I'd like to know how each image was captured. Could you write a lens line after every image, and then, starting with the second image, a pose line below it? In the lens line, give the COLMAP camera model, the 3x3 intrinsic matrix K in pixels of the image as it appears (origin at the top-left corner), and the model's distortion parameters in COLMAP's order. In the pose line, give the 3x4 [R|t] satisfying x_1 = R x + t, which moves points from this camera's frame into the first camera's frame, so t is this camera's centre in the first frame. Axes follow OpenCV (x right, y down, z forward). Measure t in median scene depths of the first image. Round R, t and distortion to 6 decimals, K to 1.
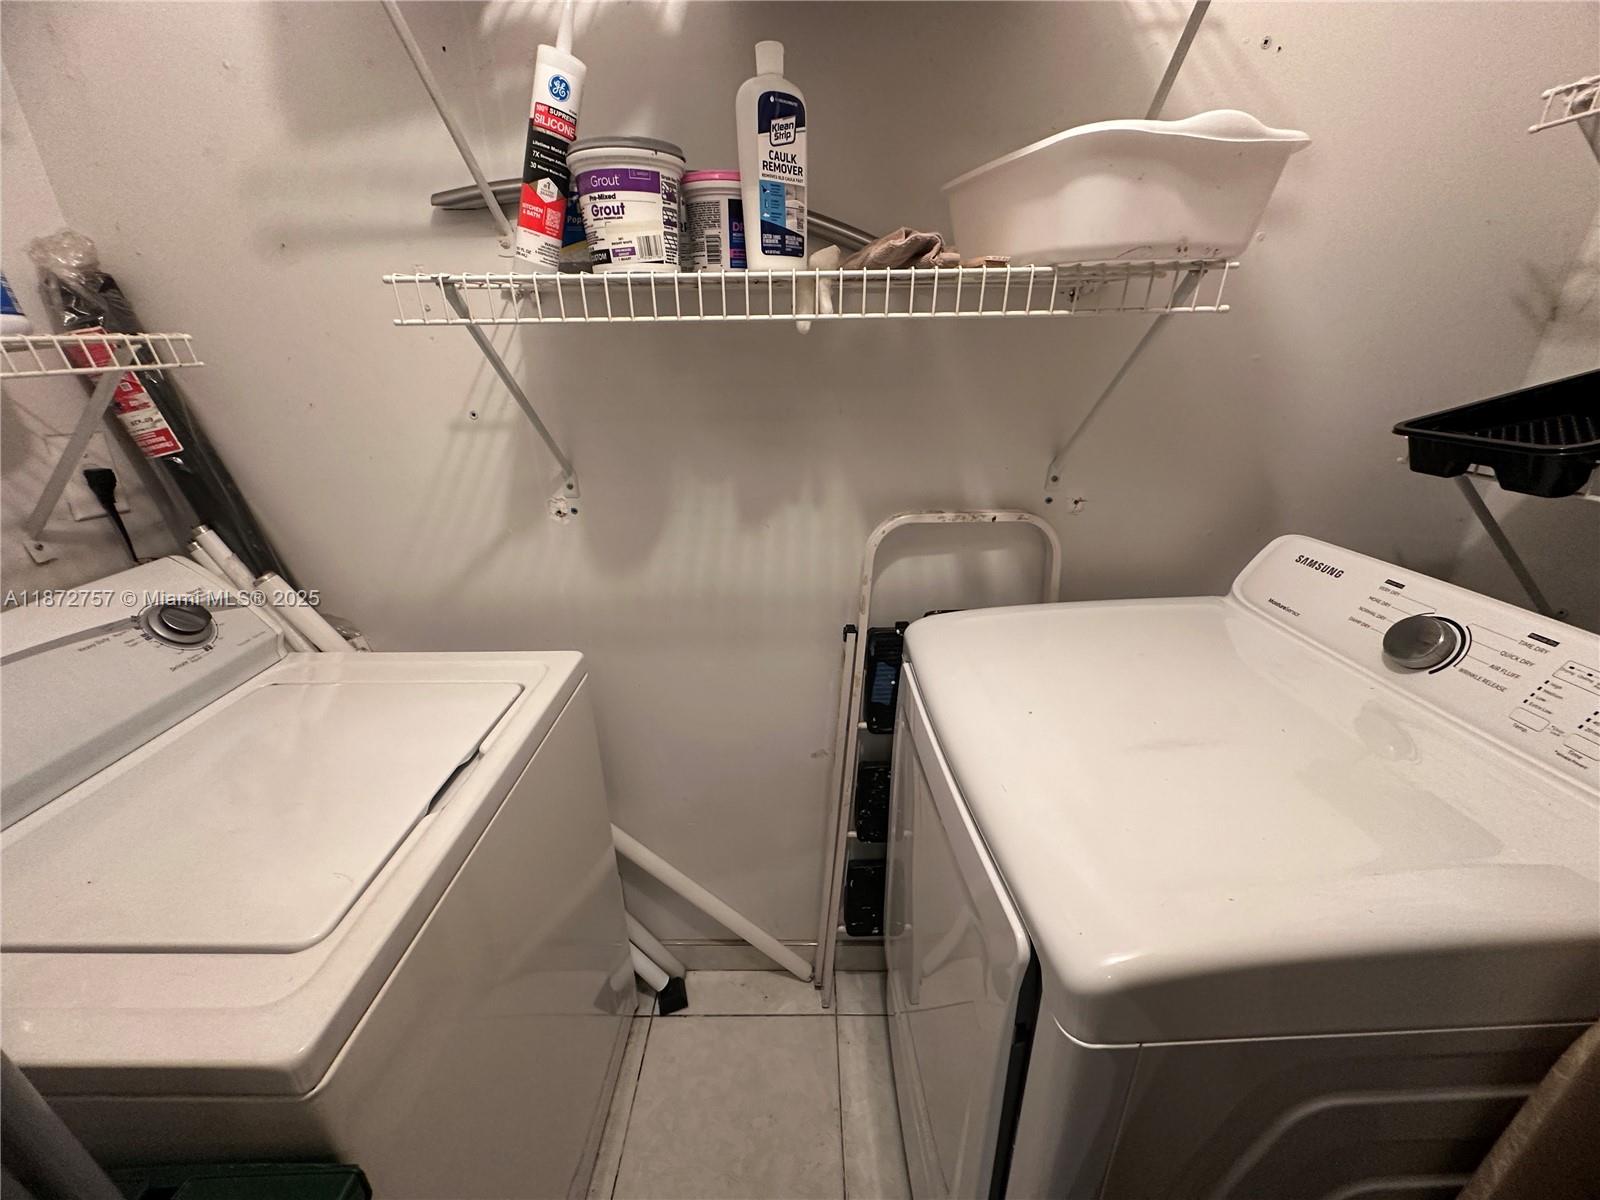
lens RADIAL K [[639.6, 0, 798.1], [0, 639.6, 602.0], [0, 0, 1]] dist [-0.001252, -0.000010]
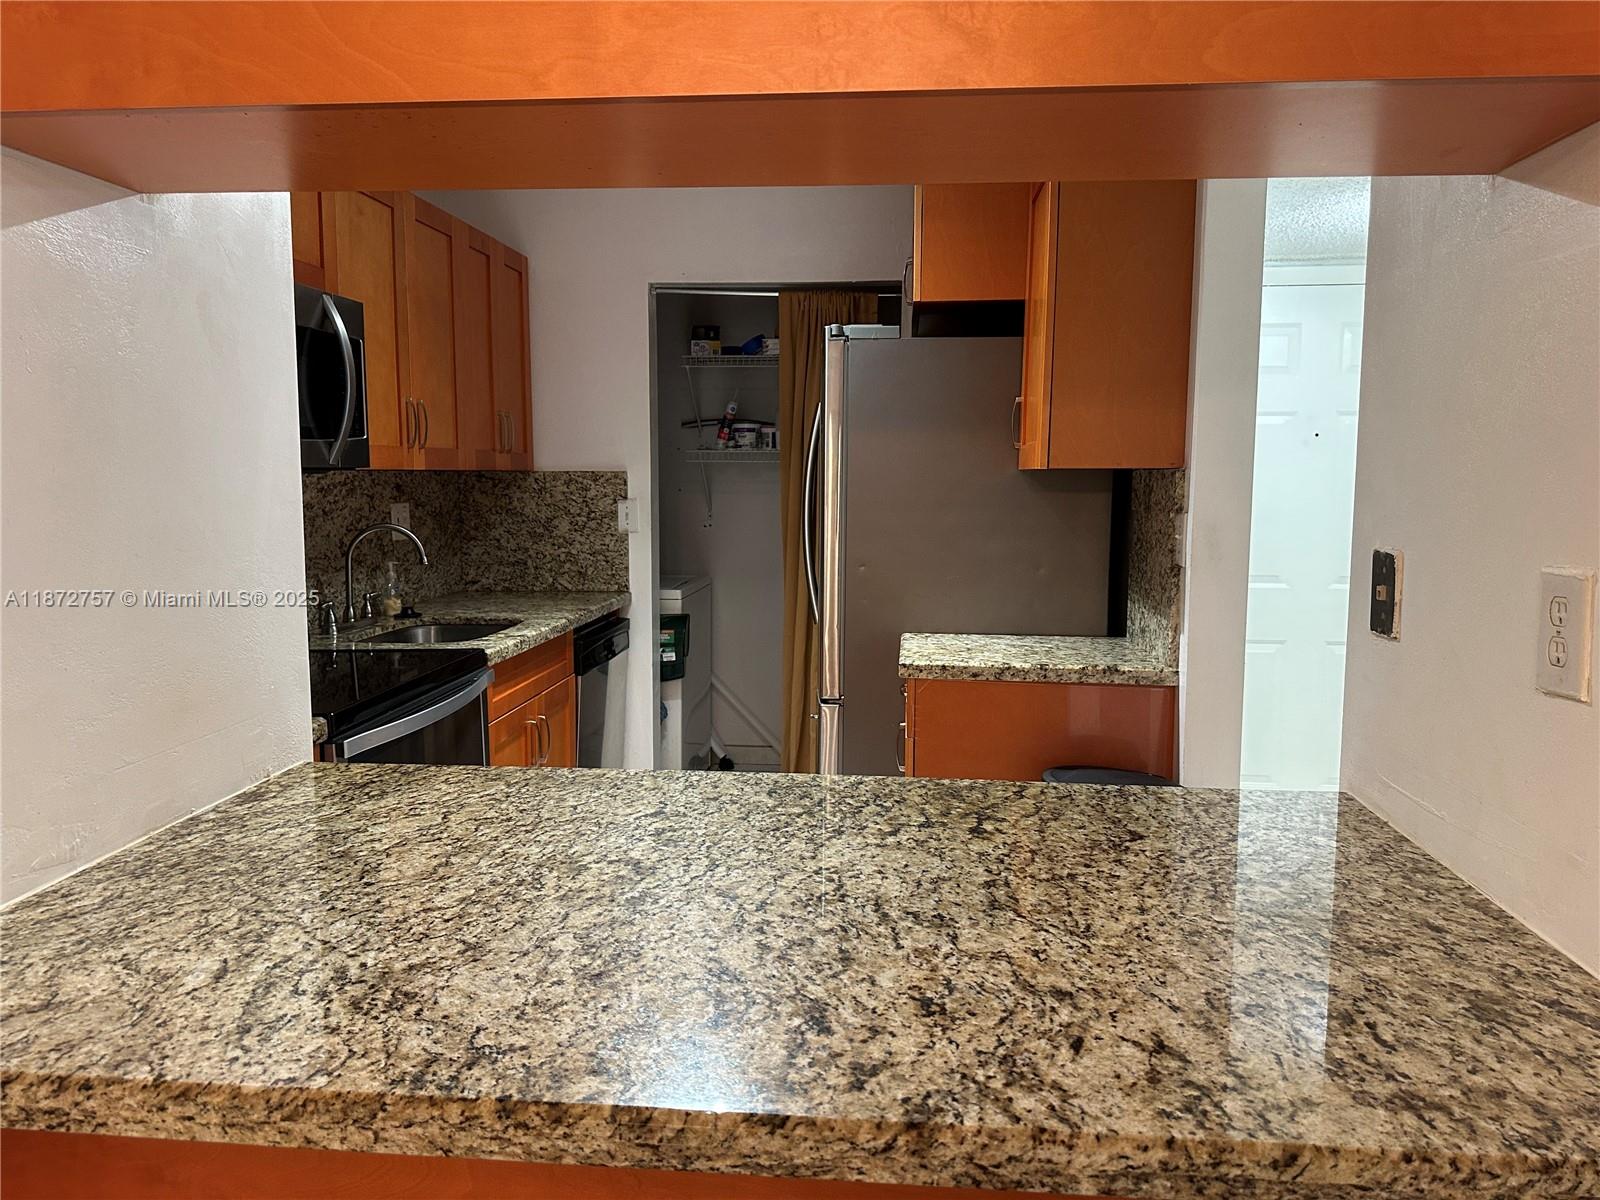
lens RADIAL K [[1122.5, 0, 800.0], [0, 1122.5, 600.0], [0, 0, 1]] dist [0.113618, -0.132470]
pose [[0.996153, 0.026716, -0.083456, 0.584805], [-0.049151, 0.958814, -0.279749, 1.999027], [0.072545, 0.282774, 0.956439, -4.660678]]
